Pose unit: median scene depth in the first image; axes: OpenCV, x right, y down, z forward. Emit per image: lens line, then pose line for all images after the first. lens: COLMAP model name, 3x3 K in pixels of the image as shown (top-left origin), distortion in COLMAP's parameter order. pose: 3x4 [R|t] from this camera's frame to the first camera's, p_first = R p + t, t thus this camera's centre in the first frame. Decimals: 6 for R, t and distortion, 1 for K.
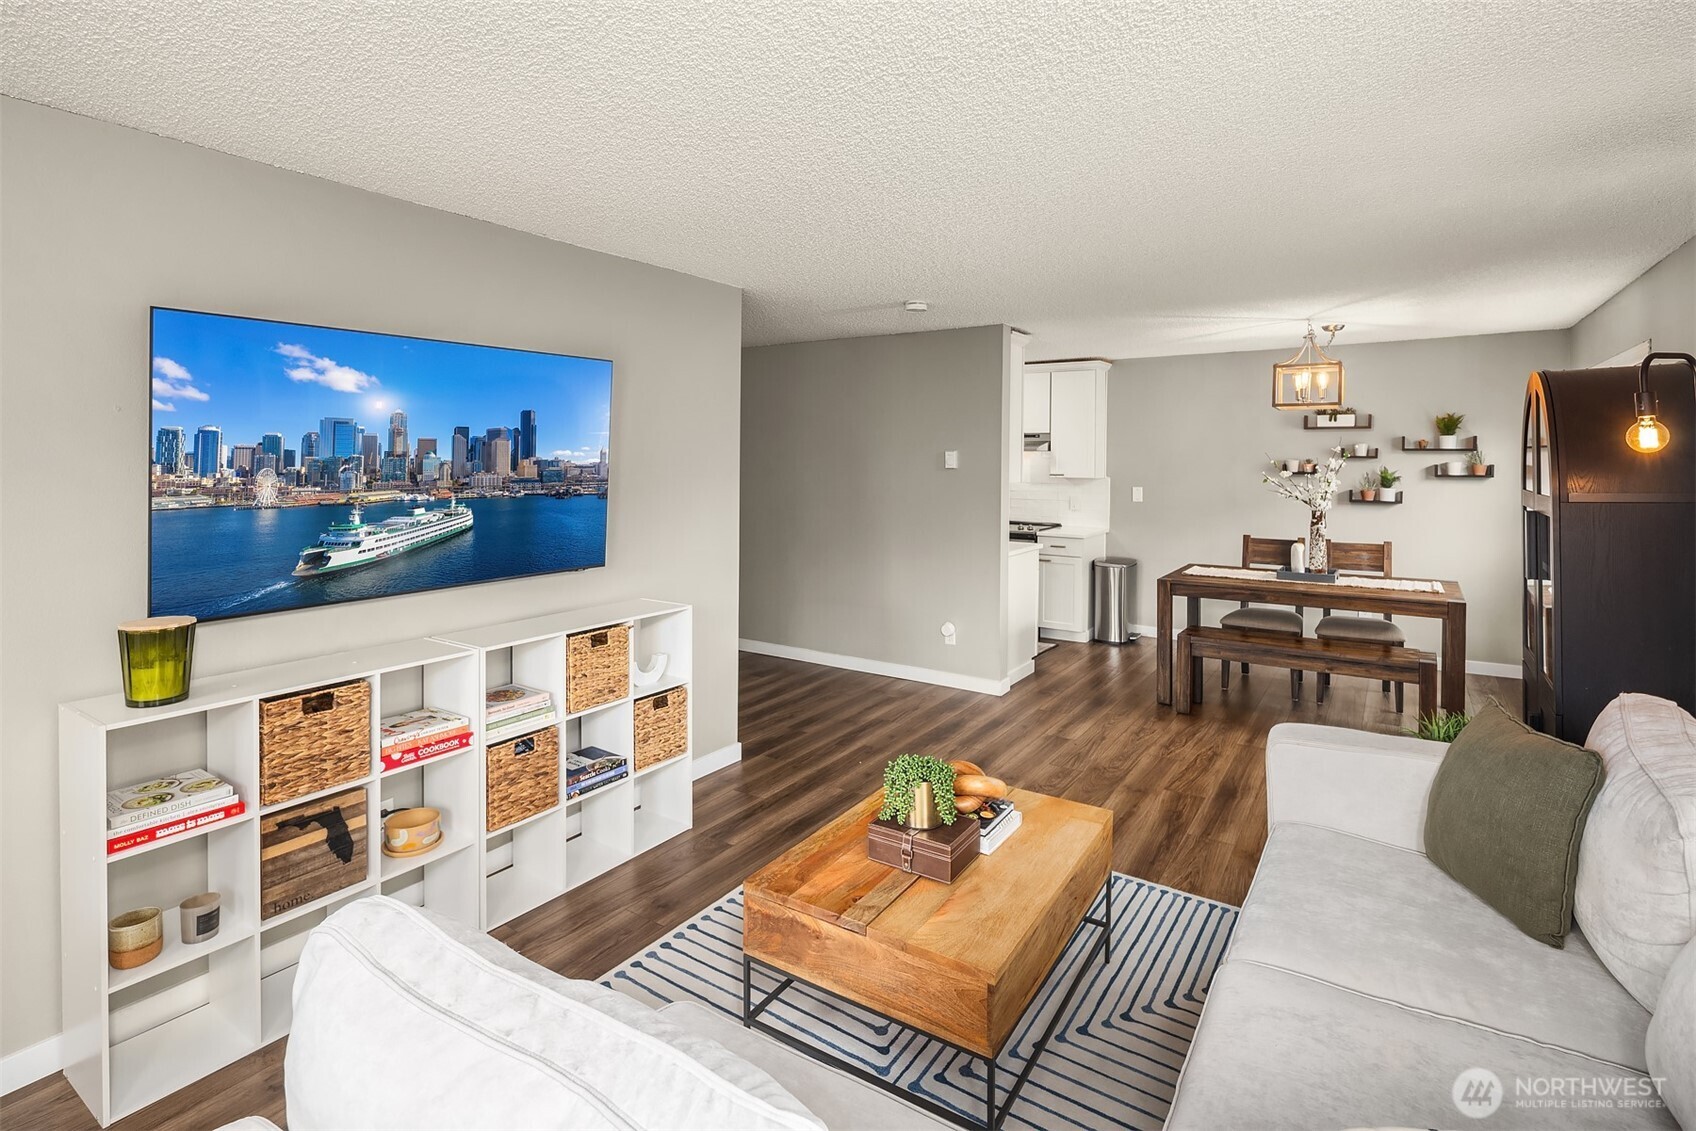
lens RADIAL K [[831.7, 0, 865.5], [0, 831.7, 464.9], [0, 0, 1]] dist [0.002730, -0.000091]
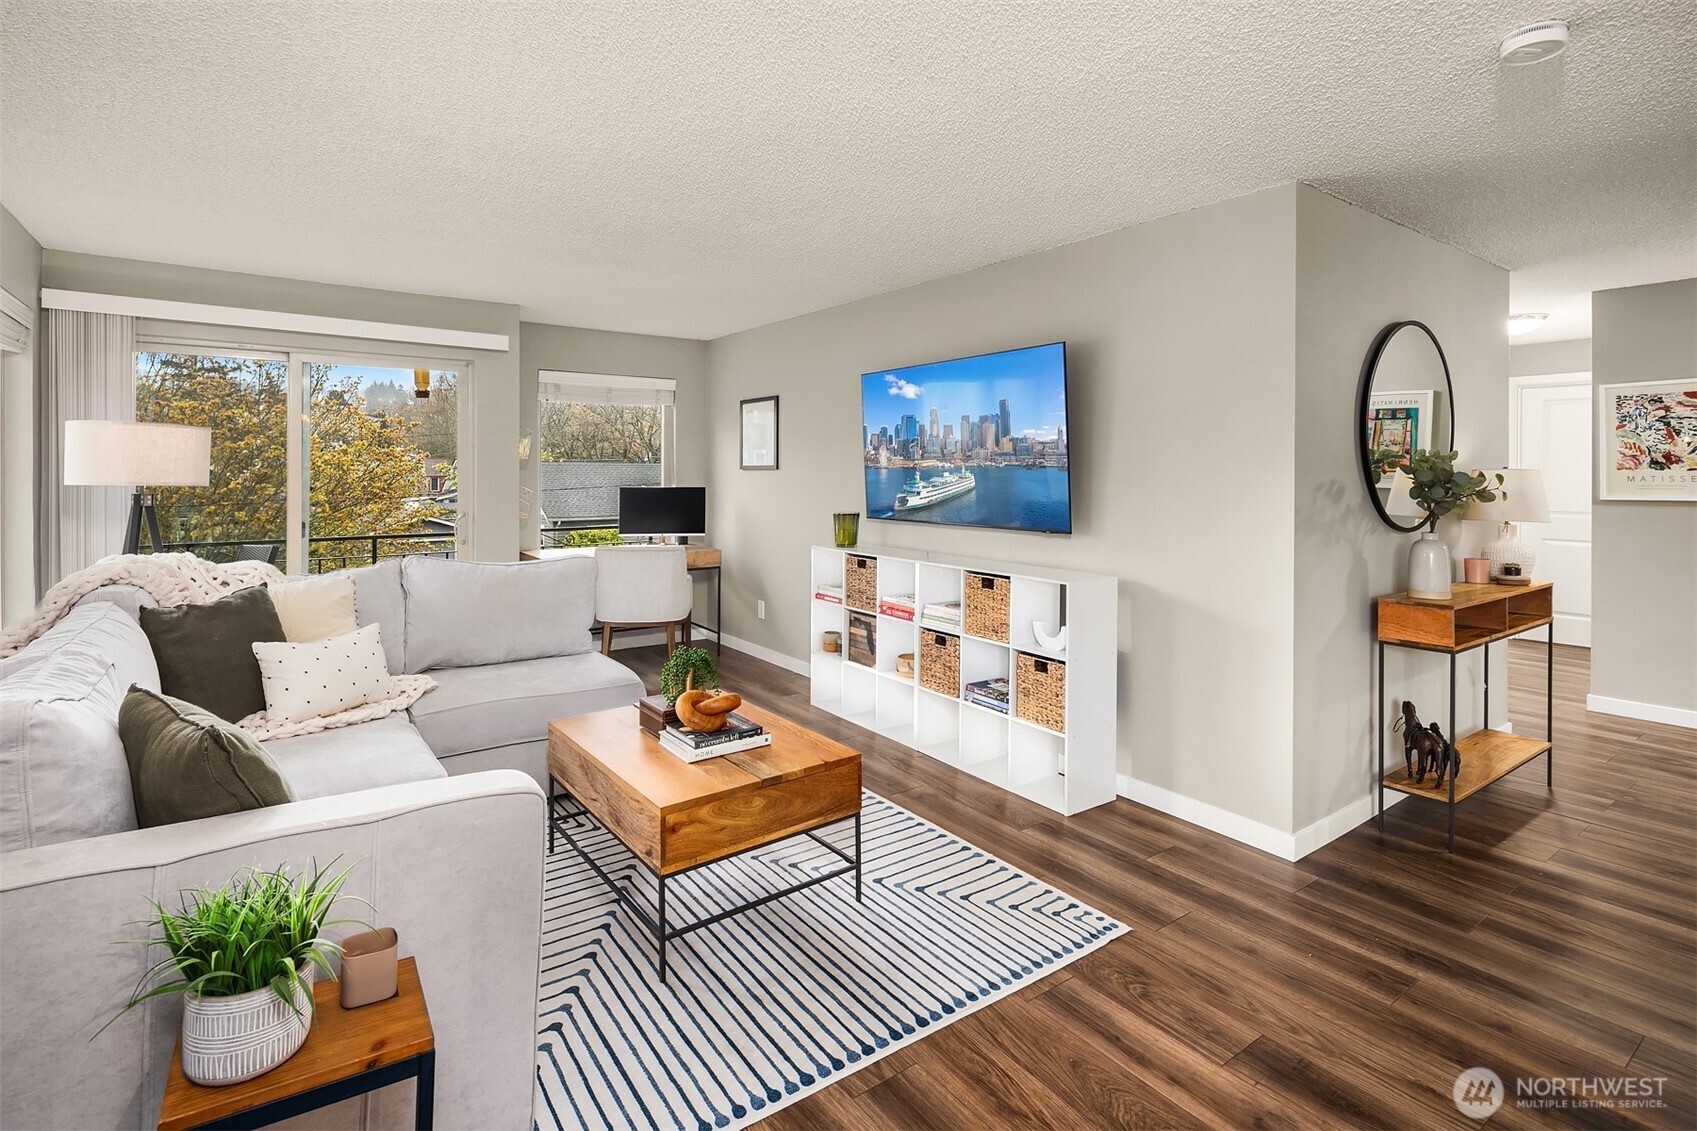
lens RADIAL K [[811.0, 0, 852.6], [0, 811.0, 472.3], [0, 0, 1]] dist [0.003885, -0.000521]
pose [[-0.358807, -0.005628, -0.933395, 0.496463], [-0.018557, 0.999827, 0.001105, 0.028979], [0.933227, 0.017717, -0.358850, 0.723280]]
